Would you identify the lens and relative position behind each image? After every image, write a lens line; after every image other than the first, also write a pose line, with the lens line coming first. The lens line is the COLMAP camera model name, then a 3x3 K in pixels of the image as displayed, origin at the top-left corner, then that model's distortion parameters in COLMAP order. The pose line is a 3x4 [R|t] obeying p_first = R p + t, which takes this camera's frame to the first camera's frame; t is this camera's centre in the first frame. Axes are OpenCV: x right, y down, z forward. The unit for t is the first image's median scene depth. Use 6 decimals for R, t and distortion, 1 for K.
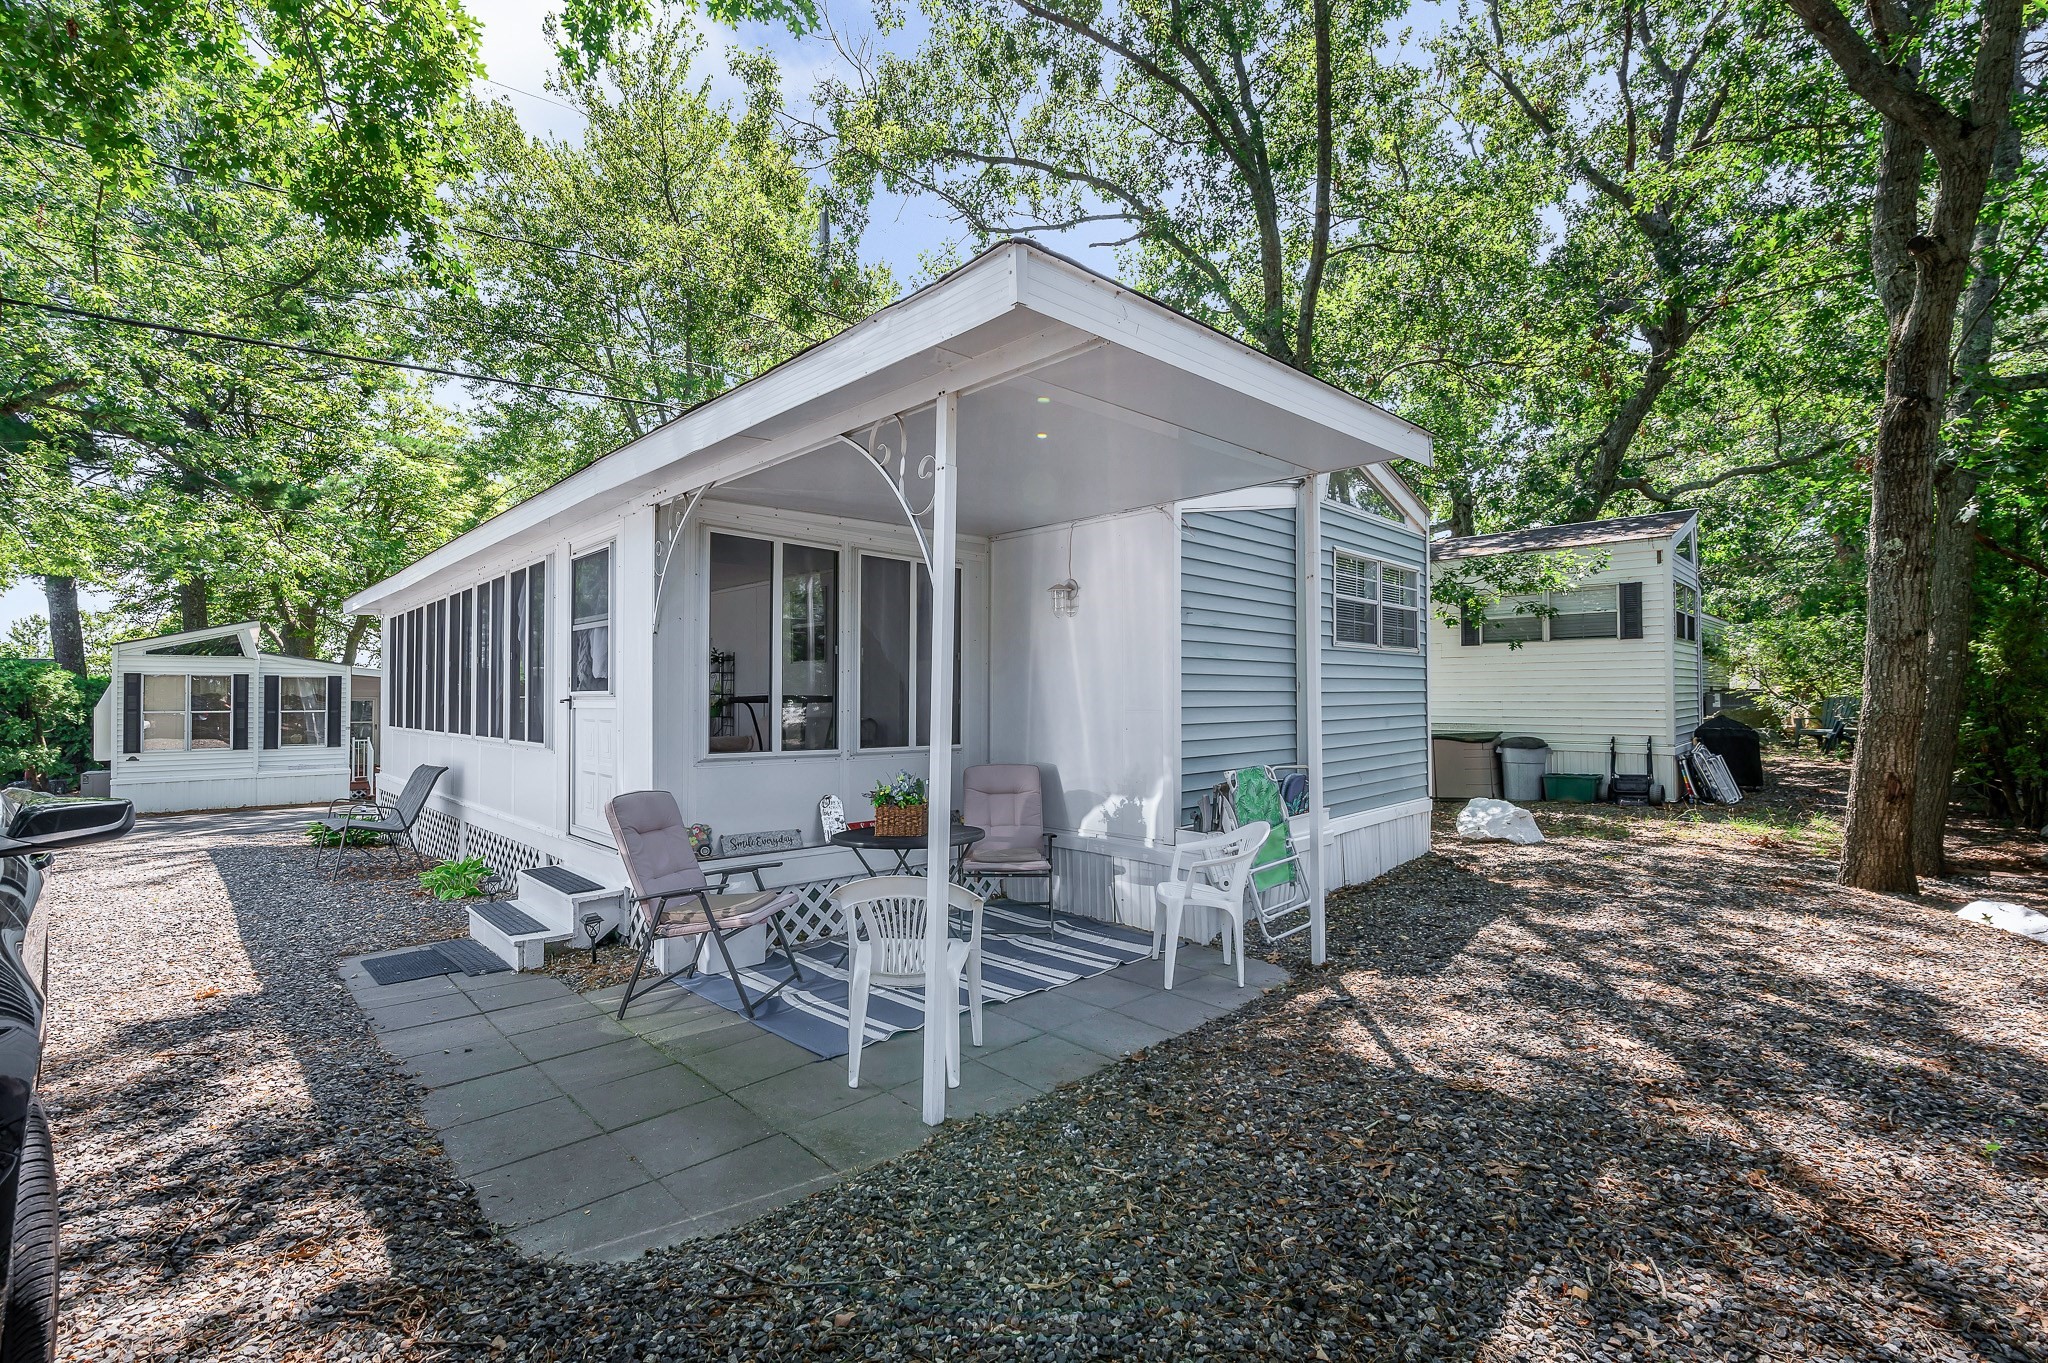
lens RADIAL K [[880.4, 0, 1021.9], [0, 880.4, 683.4], [0, 0, 1]] dist [-0.007851, 0.000435]
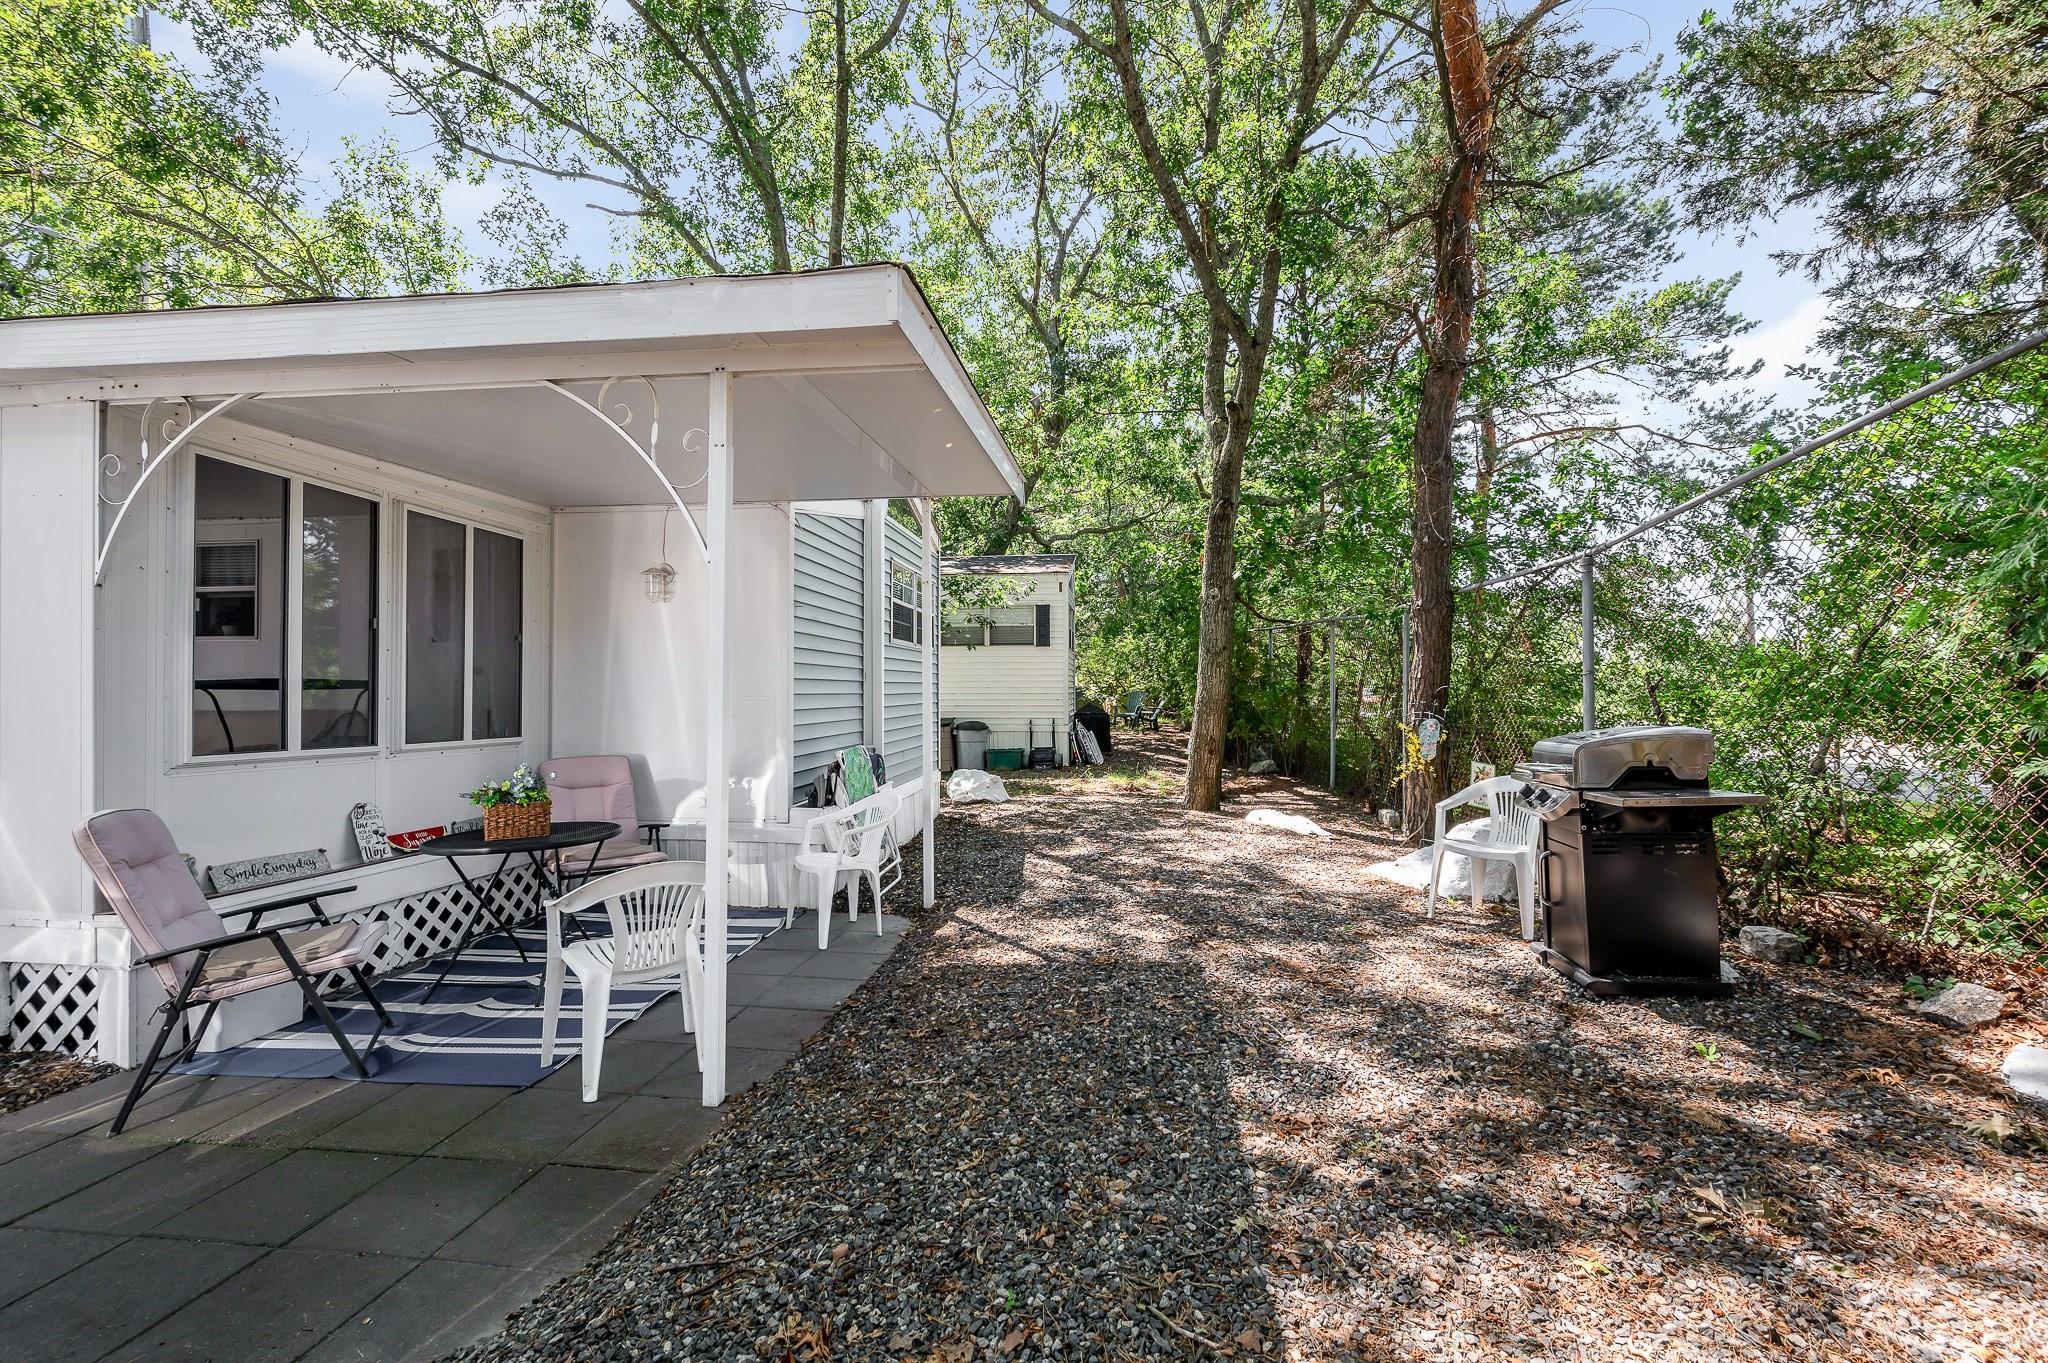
lens RADIAL K [[833.6, 0, 1030.7], [0, 833.6, 687.0], [0, 0, 1]] dist [-0.004207, -0.000401]
pose [[0.783528, 0.005212, 0.621335, -0.203661], [-0.010452, 0.999934, 0.004792, 0.009868], [-0.621268, -0.010249, 0.783531, 0.021902]]
